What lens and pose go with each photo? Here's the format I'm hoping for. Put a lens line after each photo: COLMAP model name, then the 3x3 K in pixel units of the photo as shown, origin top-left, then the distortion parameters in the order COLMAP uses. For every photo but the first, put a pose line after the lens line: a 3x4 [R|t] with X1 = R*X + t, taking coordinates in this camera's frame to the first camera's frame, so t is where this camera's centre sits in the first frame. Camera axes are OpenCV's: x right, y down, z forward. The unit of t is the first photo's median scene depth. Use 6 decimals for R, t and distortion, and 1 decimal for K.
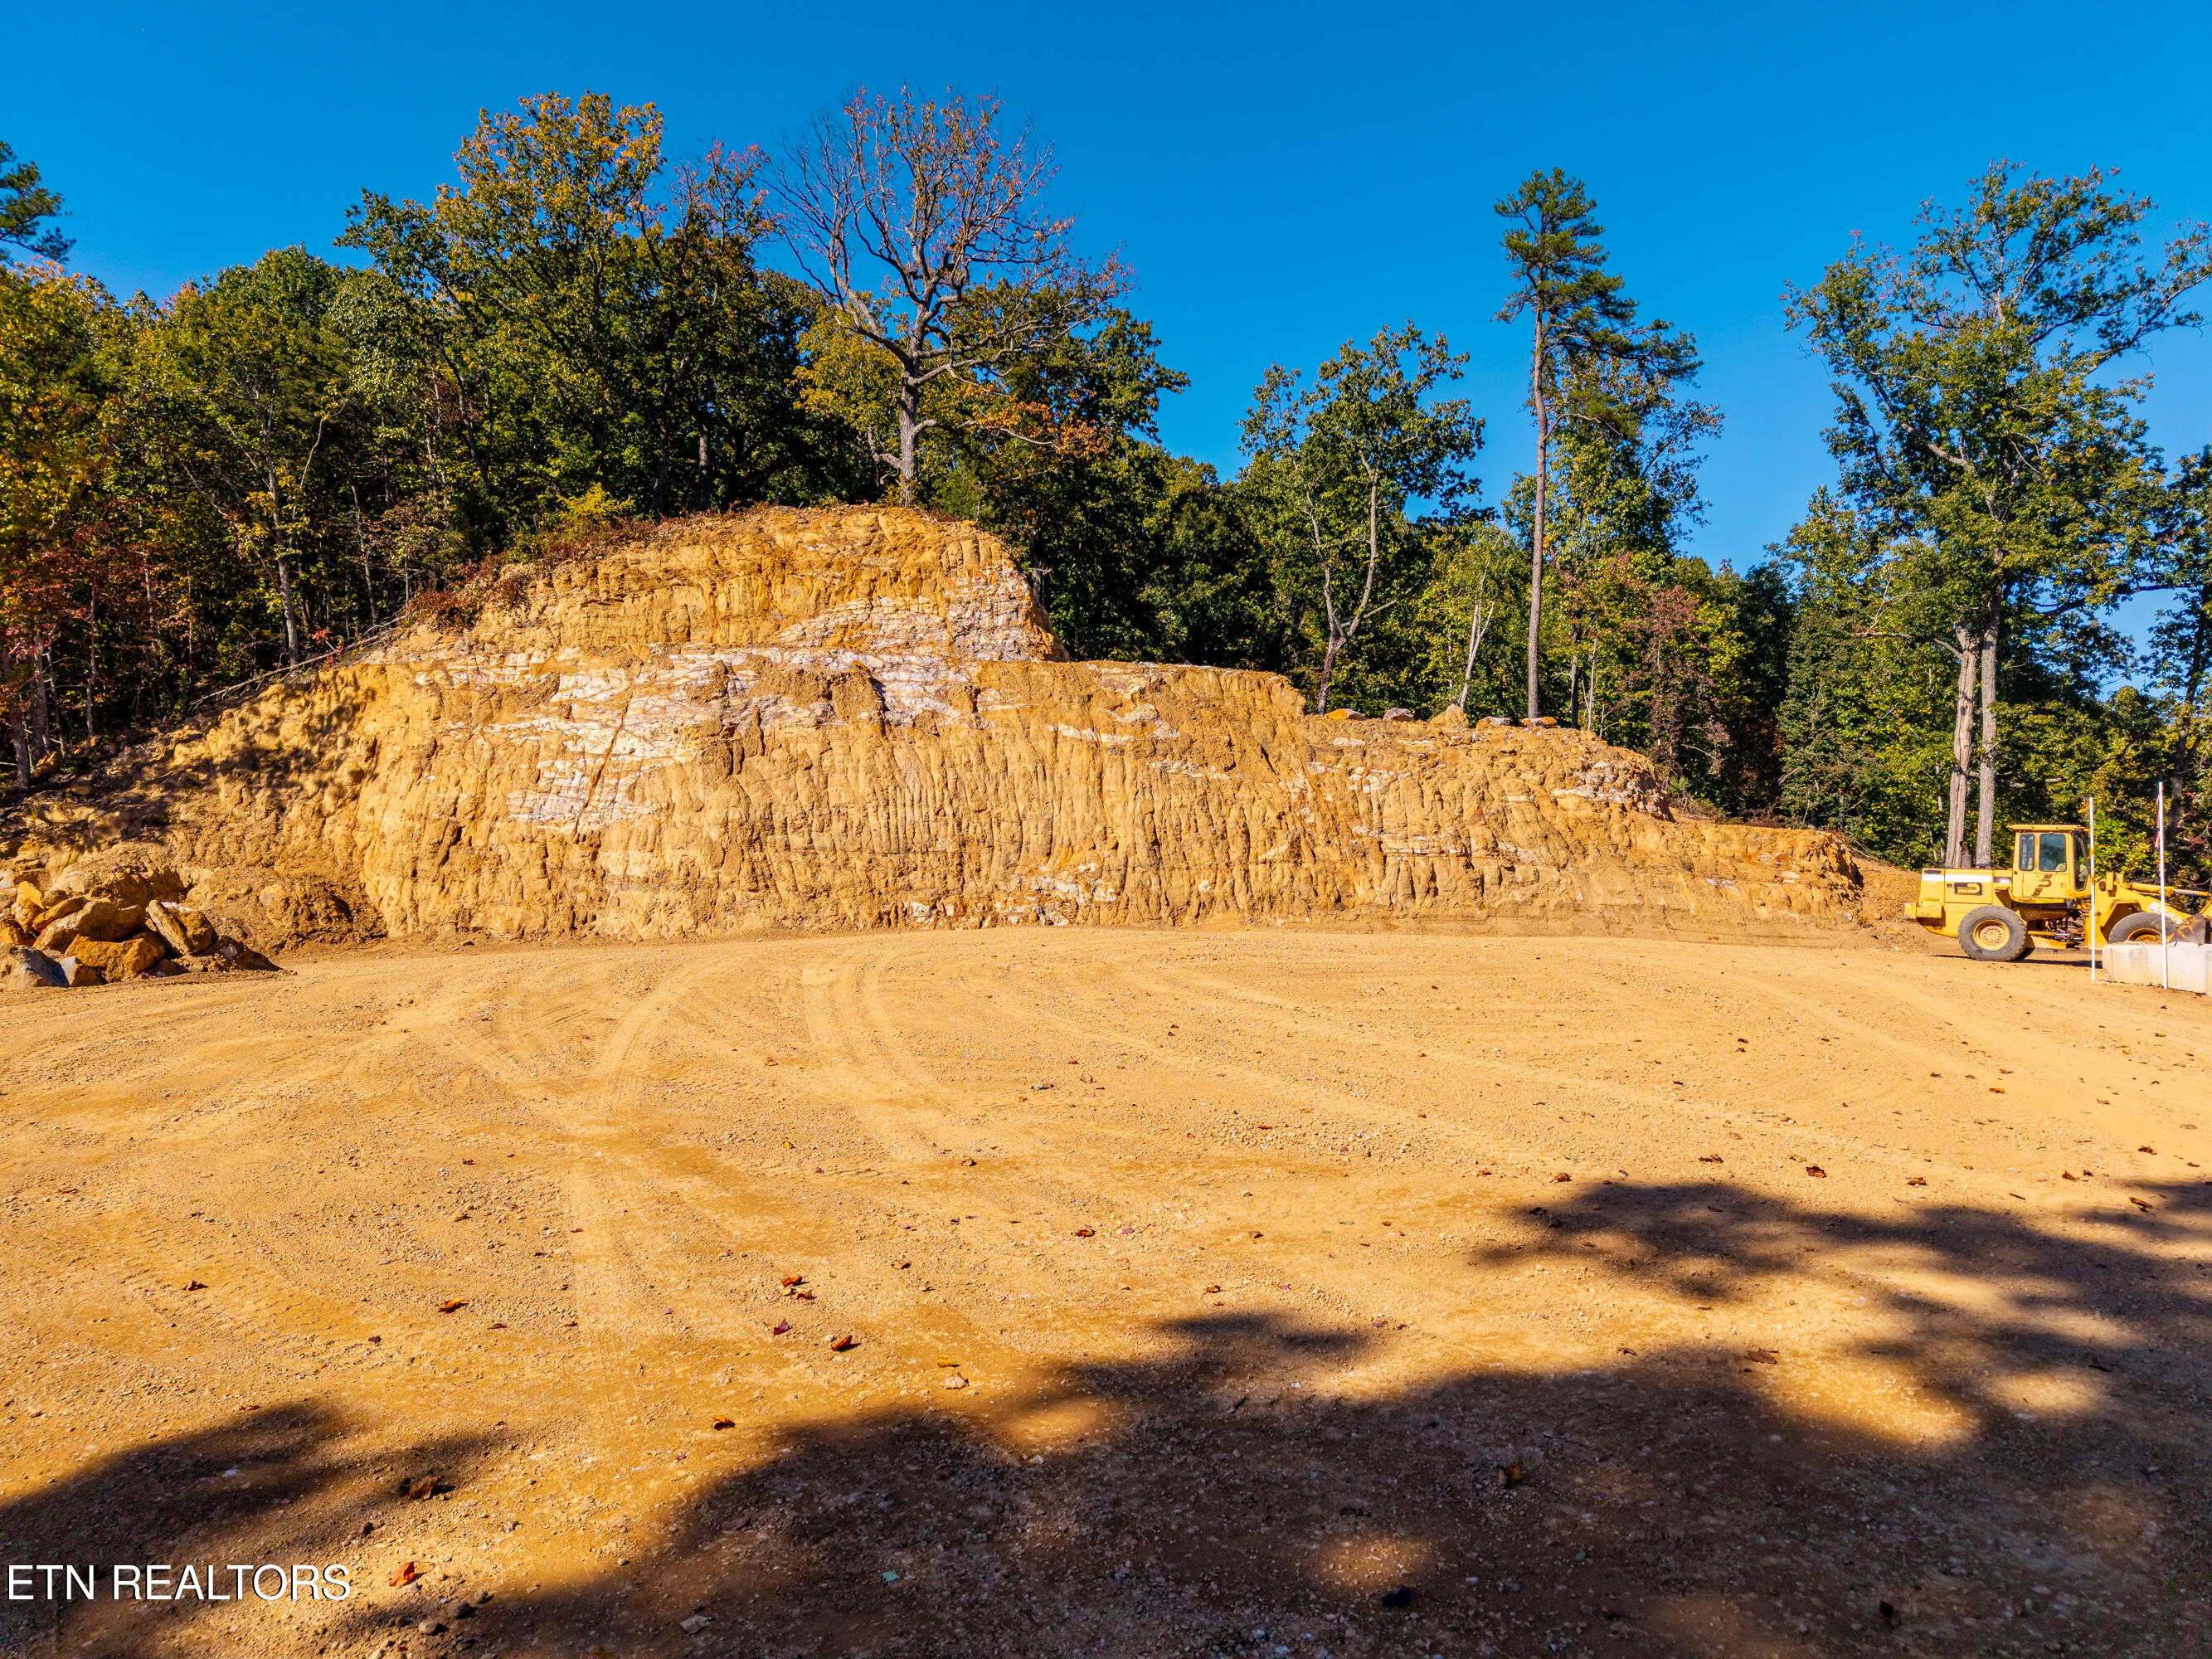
lens RADIAL K [[1465.0, 0, 1105.5], [0, 1465.0, 829.3], [0, 0, 1]] dist [0.063574, -0.055912]
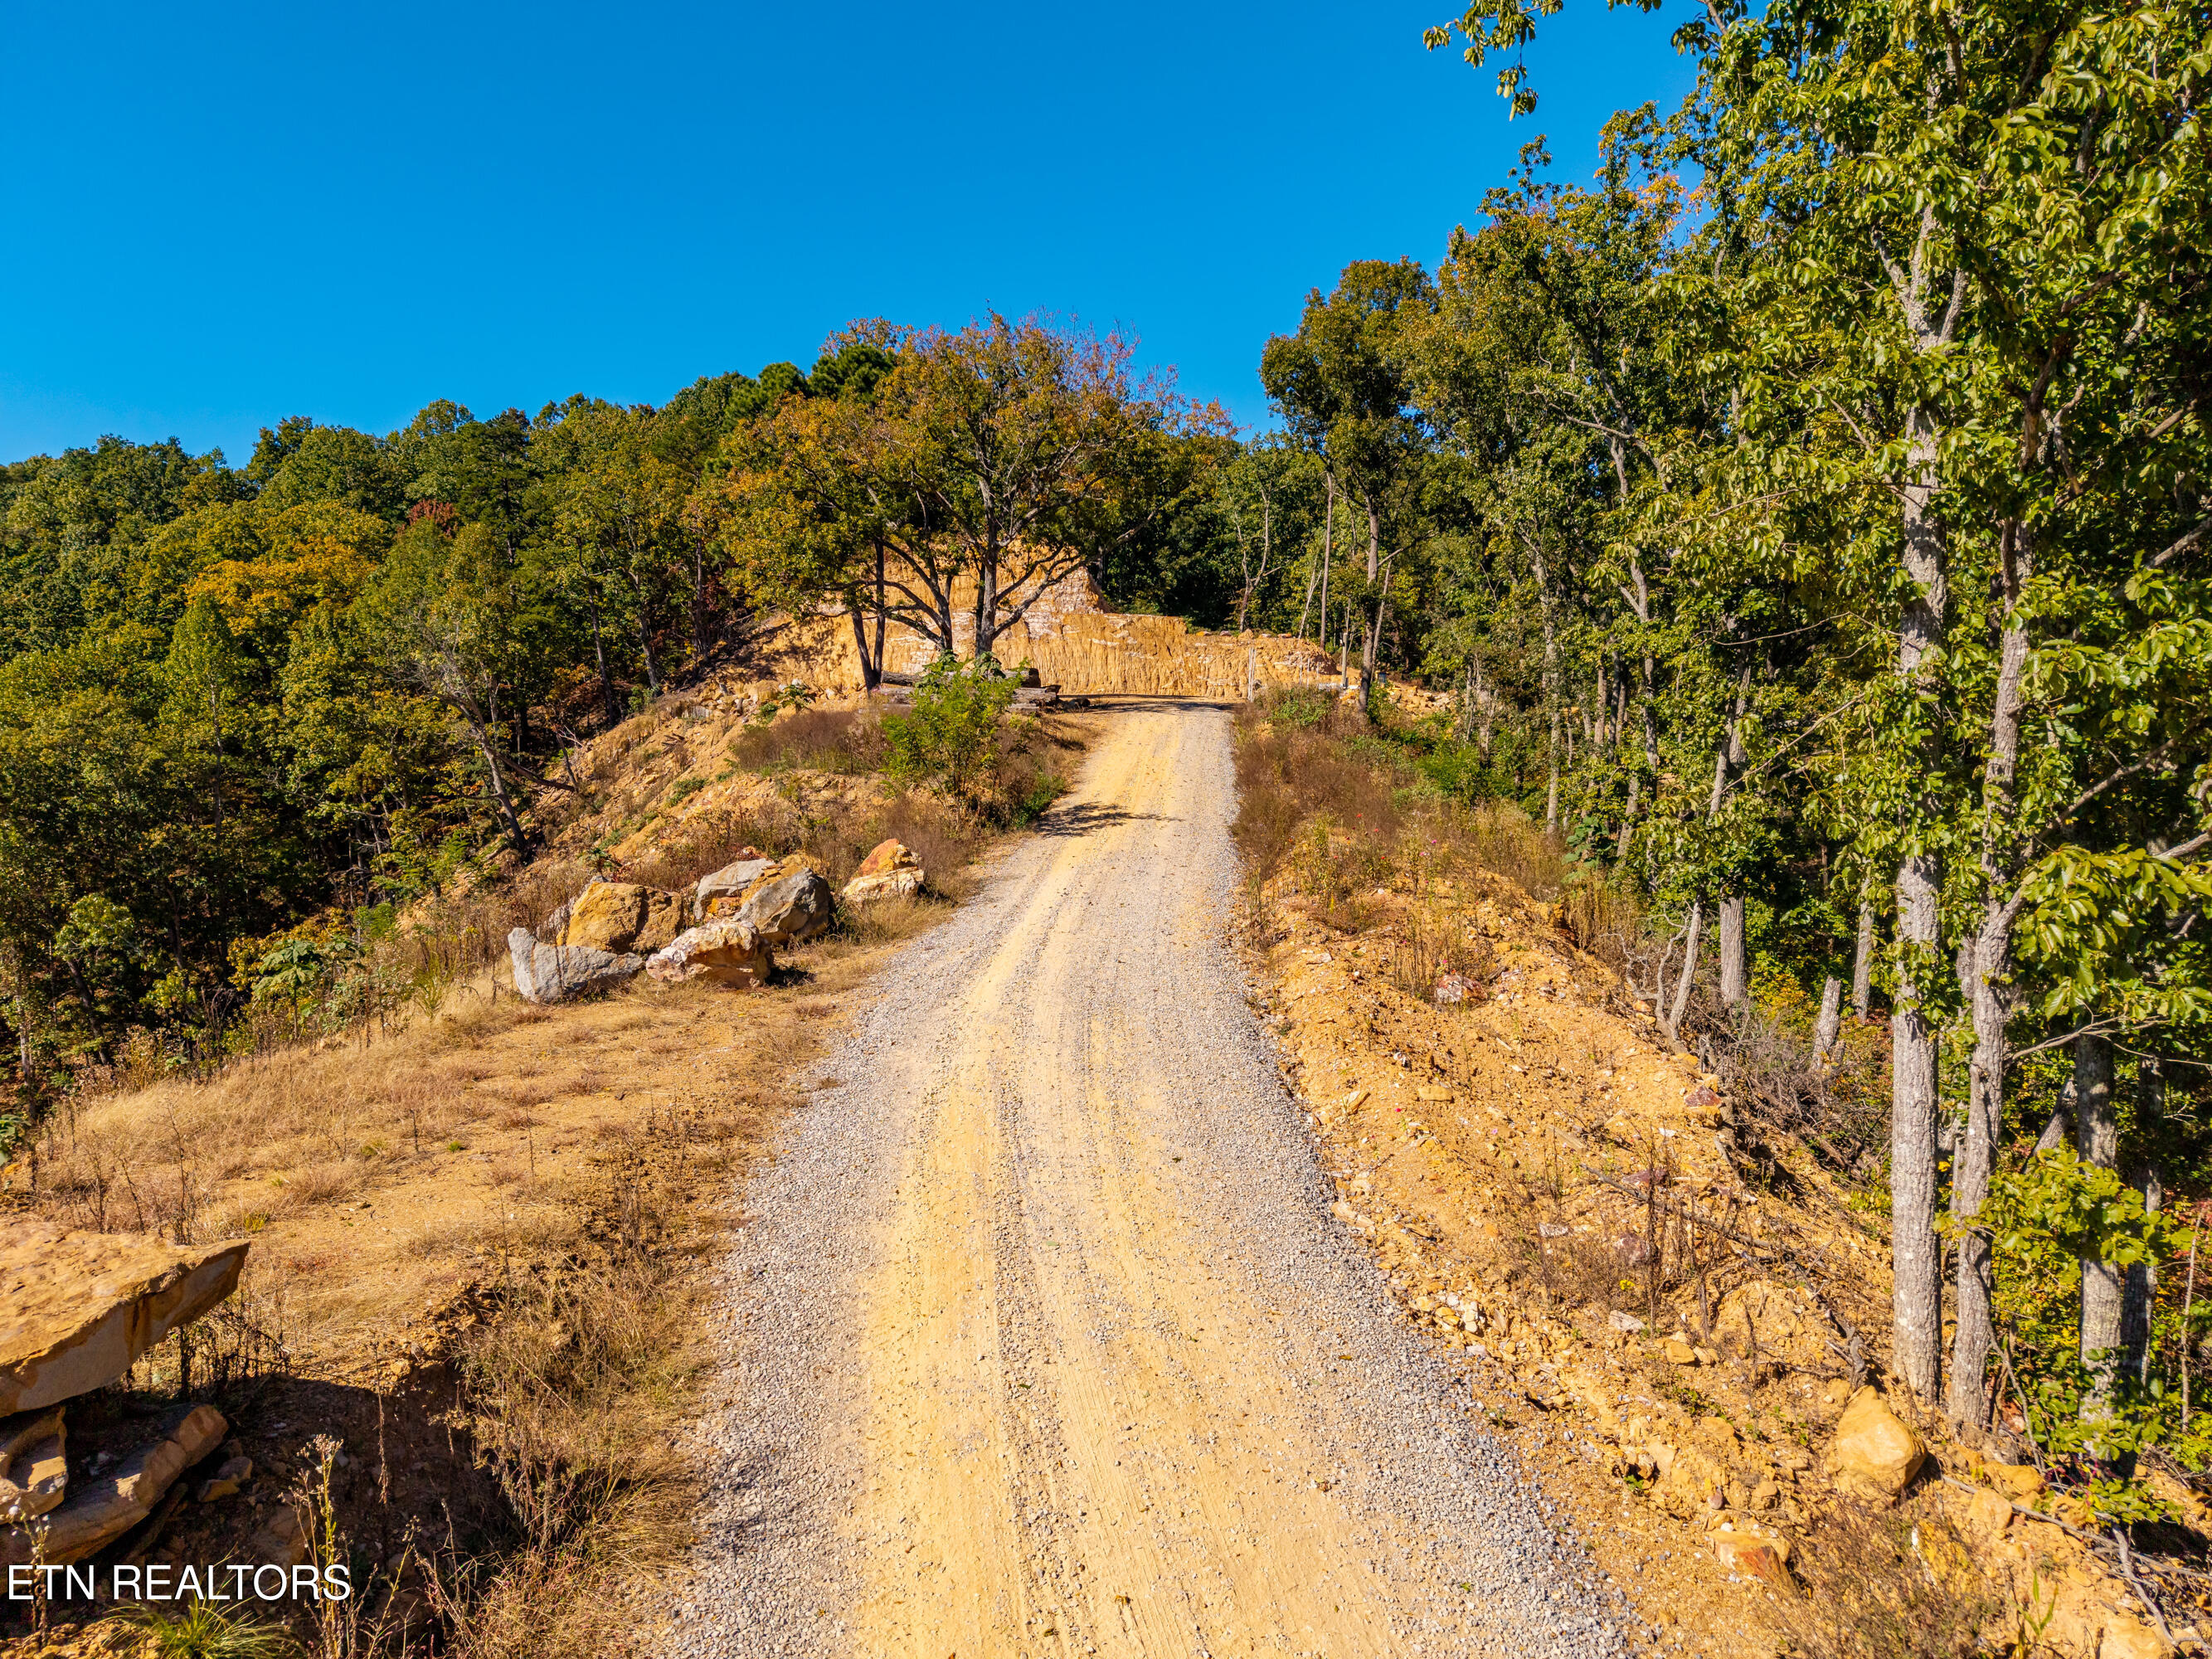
lens RADIAL K [[1465.0, 0, 1106.2], [0, 1465.0, 832.0], [0, 0, 1]] dist [0.063574, -0.055912]
pose [[0.996715, 0.009342, -0.080454, 0.198829], [-0.002346, 0.996239, 0.086619, 0.048305], [0.080960, -0.086146, 0.992988, -1.605401]]
